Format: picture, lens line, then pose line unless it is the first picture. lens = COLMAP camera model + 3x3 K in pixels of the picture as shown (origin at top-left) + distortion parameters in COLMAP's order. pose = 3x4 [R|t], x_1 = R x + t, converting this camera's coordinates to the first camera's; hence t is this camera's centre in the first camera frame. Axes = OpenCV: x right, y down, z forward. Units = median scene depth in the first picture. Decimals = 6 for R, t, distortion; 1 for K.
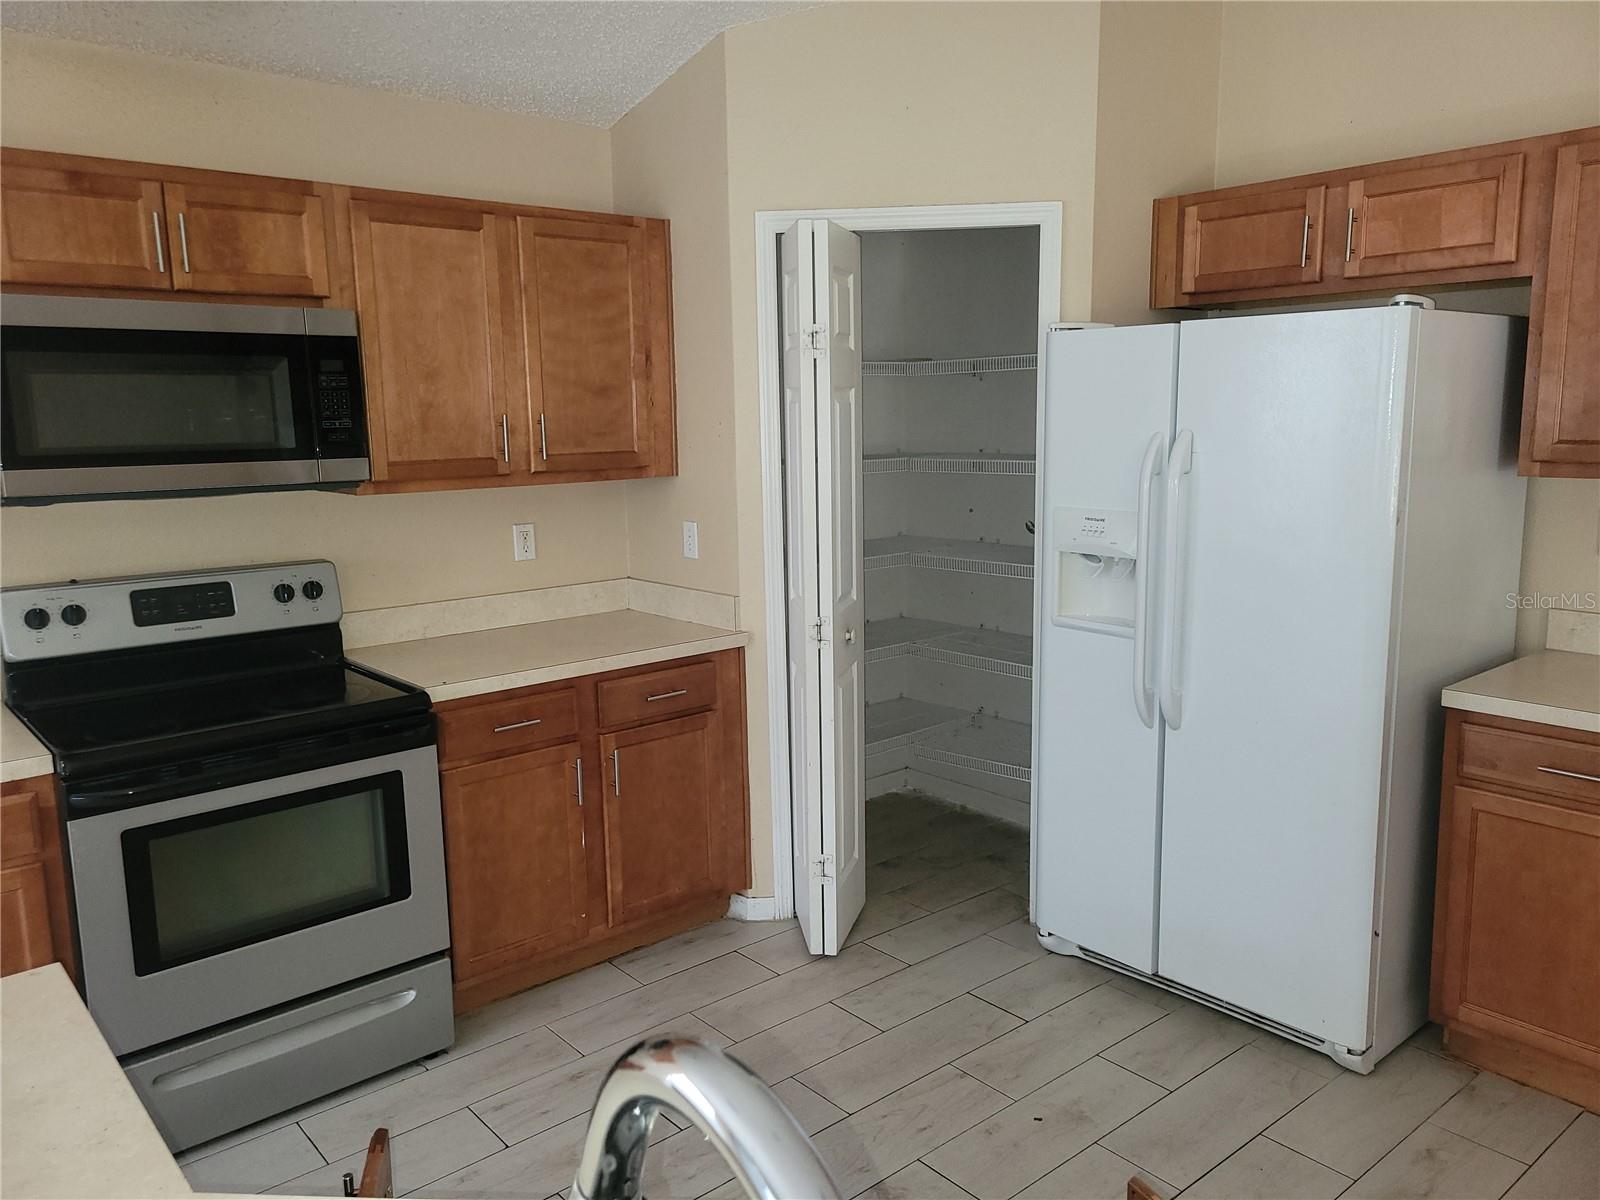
lens RADIAL K [[1203.5, 0, 800.5], [0, 1203.5, 587.8], [0, 0, 1]] dist [0.059489, -0.027648]
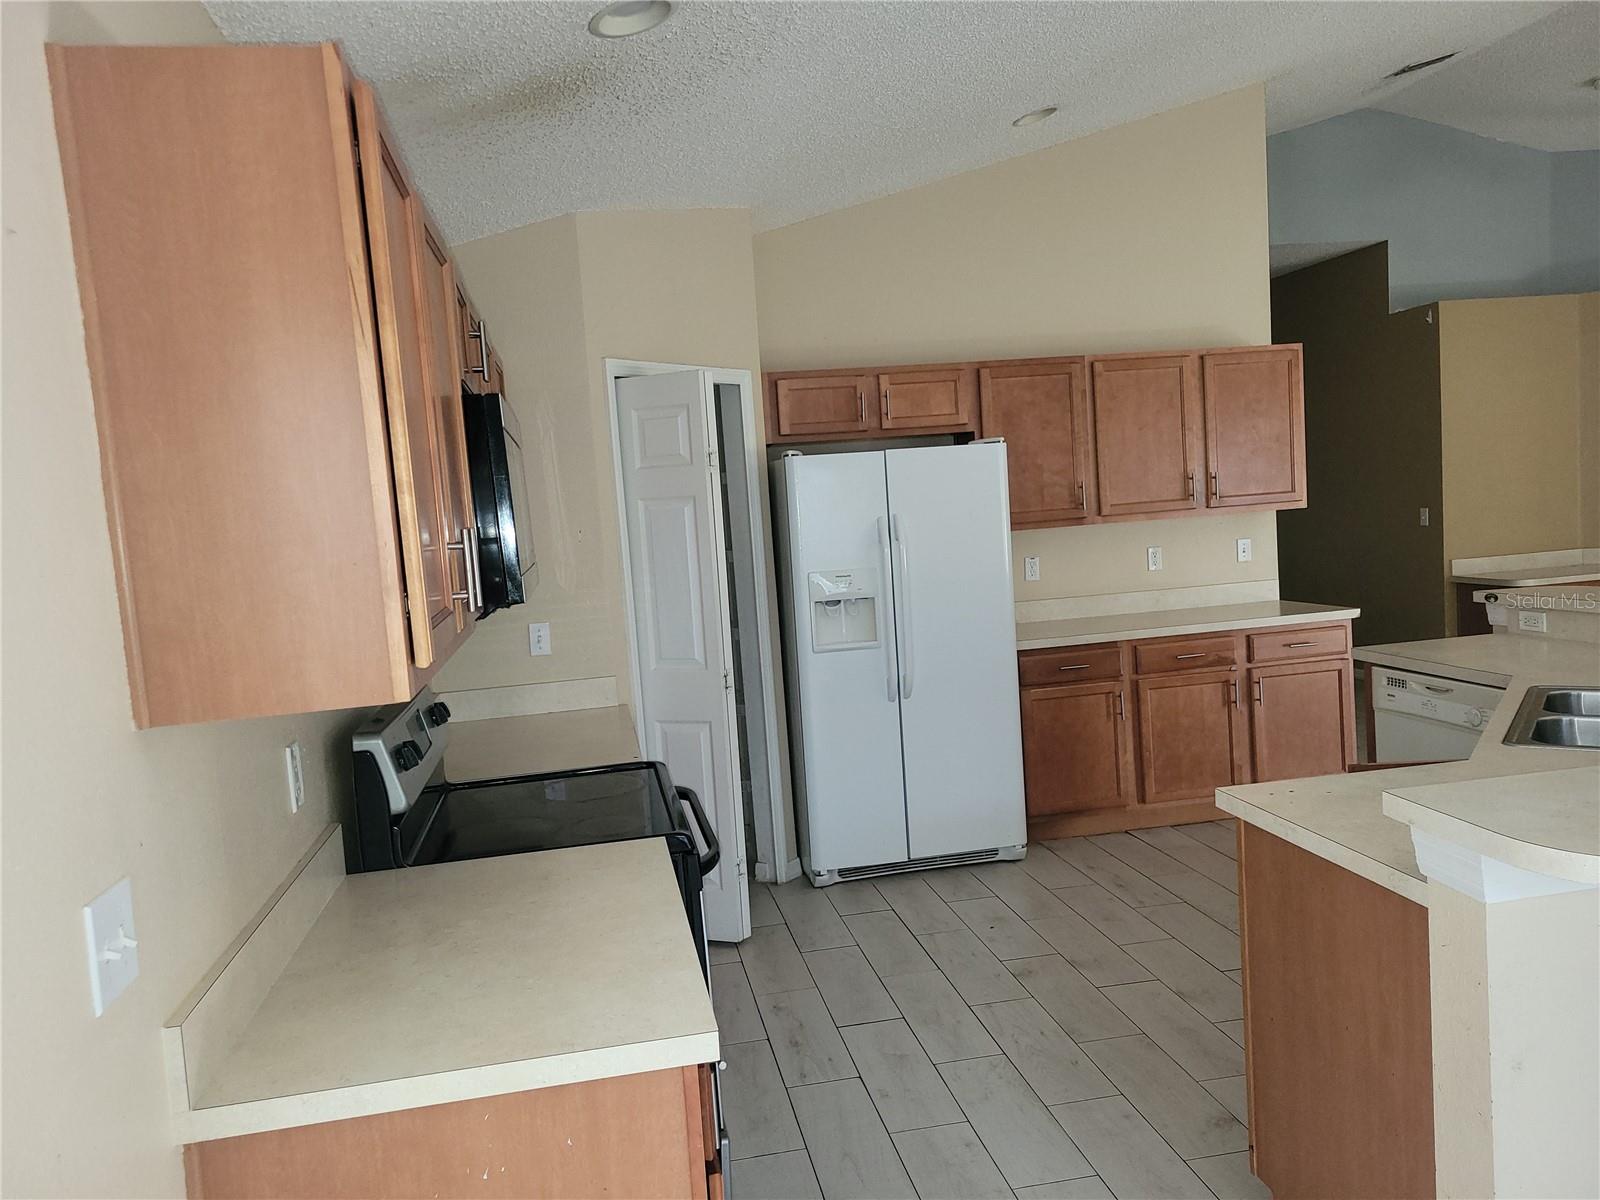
lens RADIAL K [[1203.5, 0, 795.0], [0, 1203.5, 607.9], [0, 0, 1]] dist [0.059489, -0.027648]
pose [[0.503554, -0.098173, 0.858368, -1.803369], [0.193932, 0.981014, -0.001568, -0.045176], [-0.841916, 0.167255, 0.513033, 0.446227]]
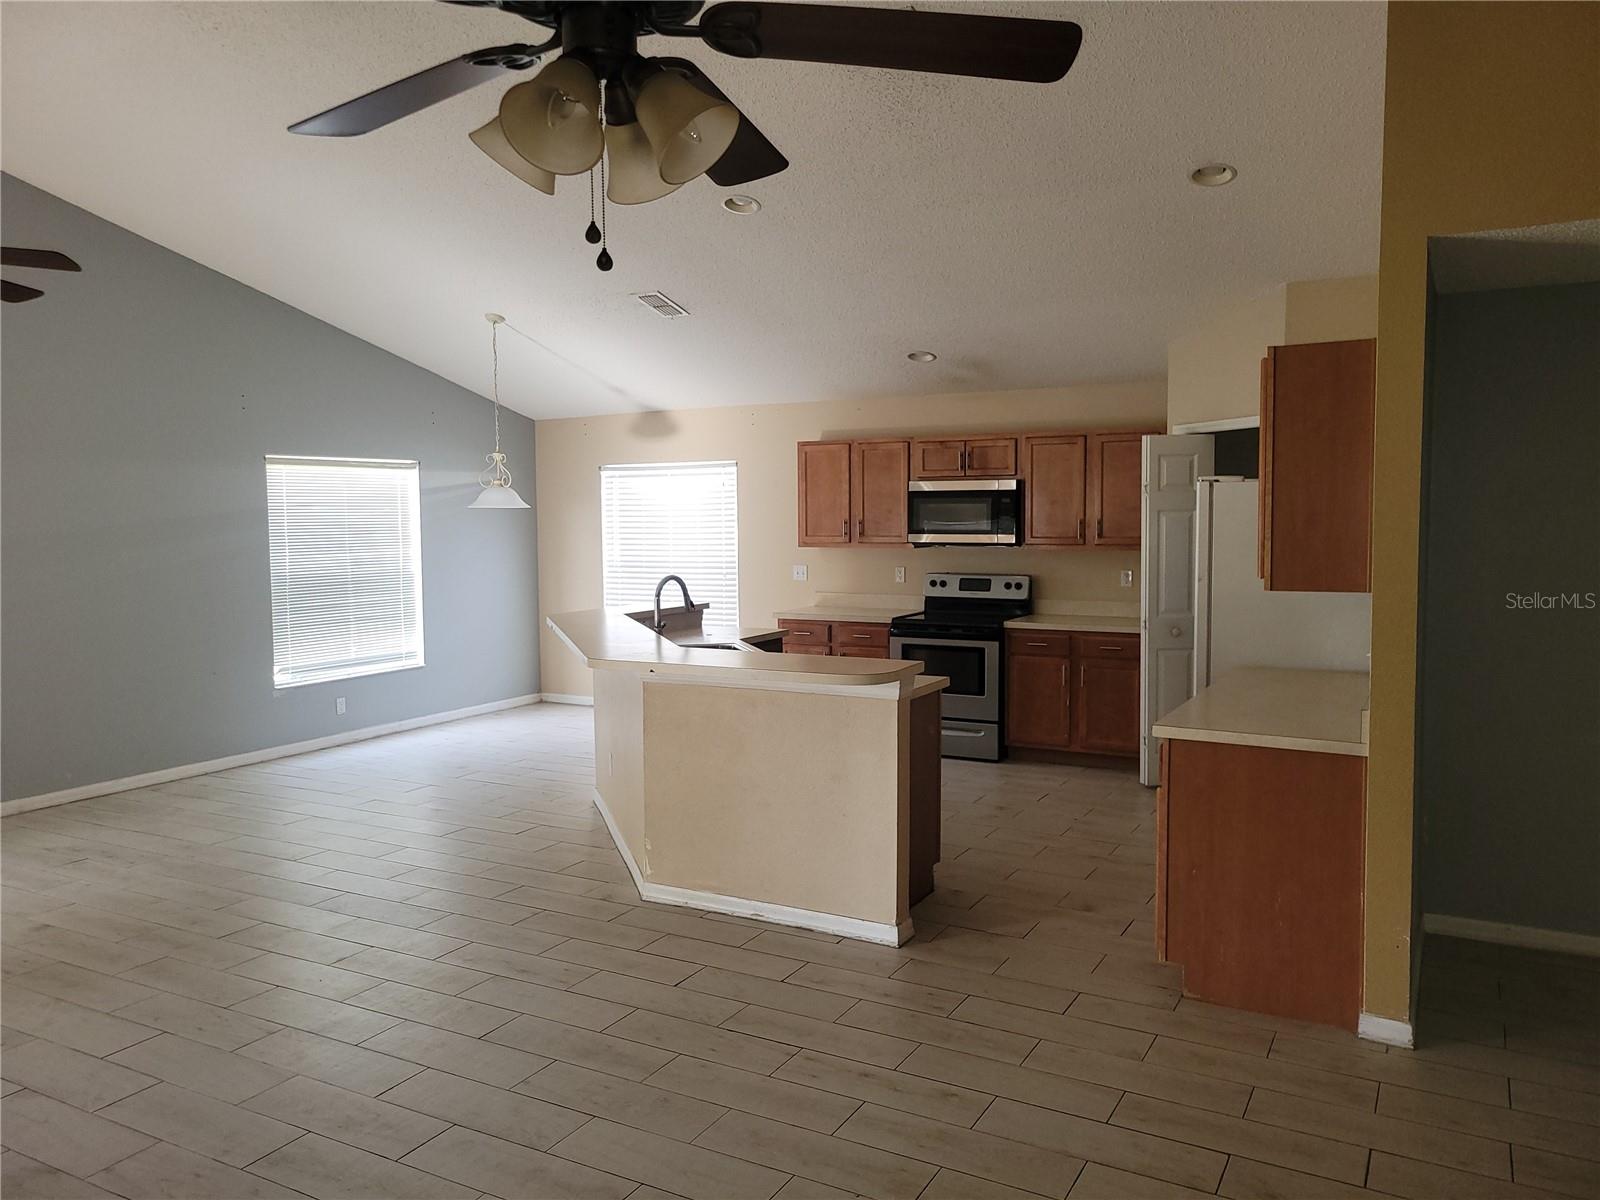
lens RADIAL K [[1203.5, 0, 798.8], [0, 1203.5, 591.8], [0, 0, 1]] dist [0.059489, -0.027648]
pose [[0.348114, 0.079530, -0.934073, 1.778684], [-0.139757, 0.989663, 0.032178, -0.003147], [0.926976, 0.119341, 0.355630, -0.320097]]
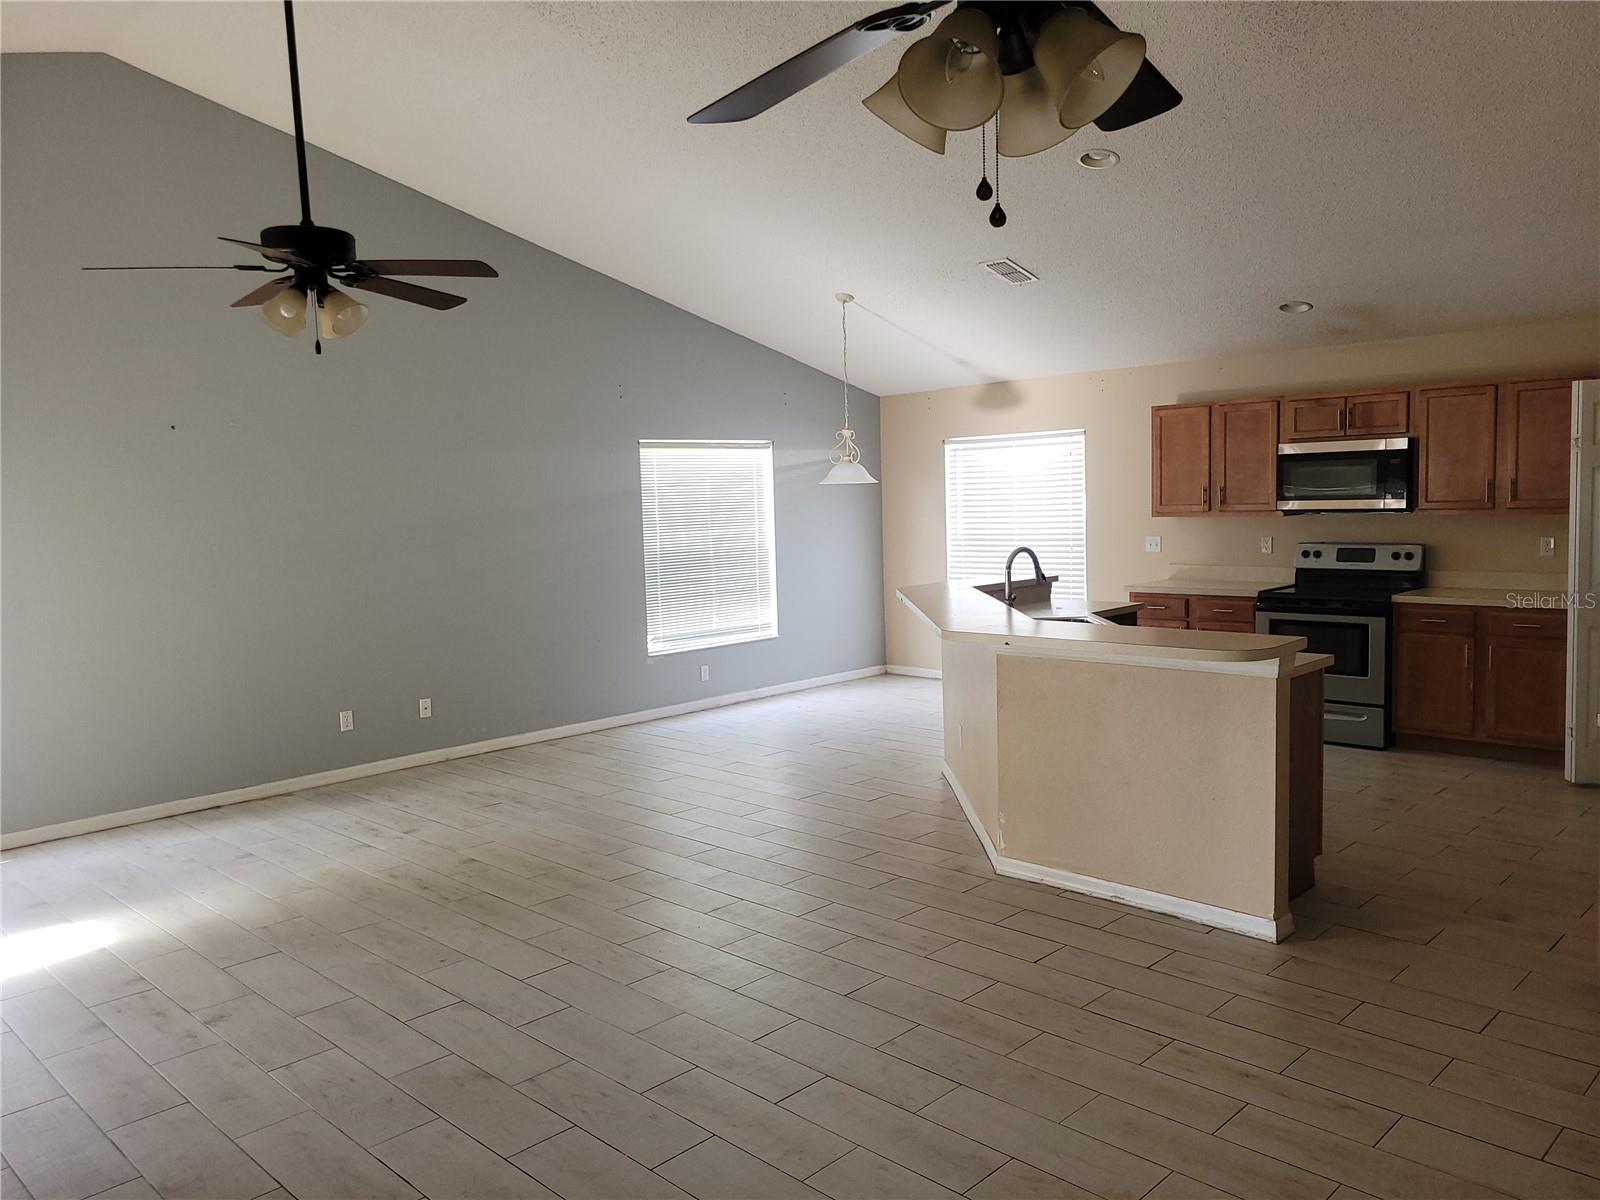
lens RADIAL K [[1203.5, 0, 811.2], [0, 1203.5, 594.3], [0, 0, 1]] dist [0.059489, -0.027648]
pose [[0.090844, 0.101547, -0.990674, 1.762407], [-0.121991, 0.988430, 0.090130, 0.003498], [0.988365, 0.112666, 0.102181, -0.339019]]
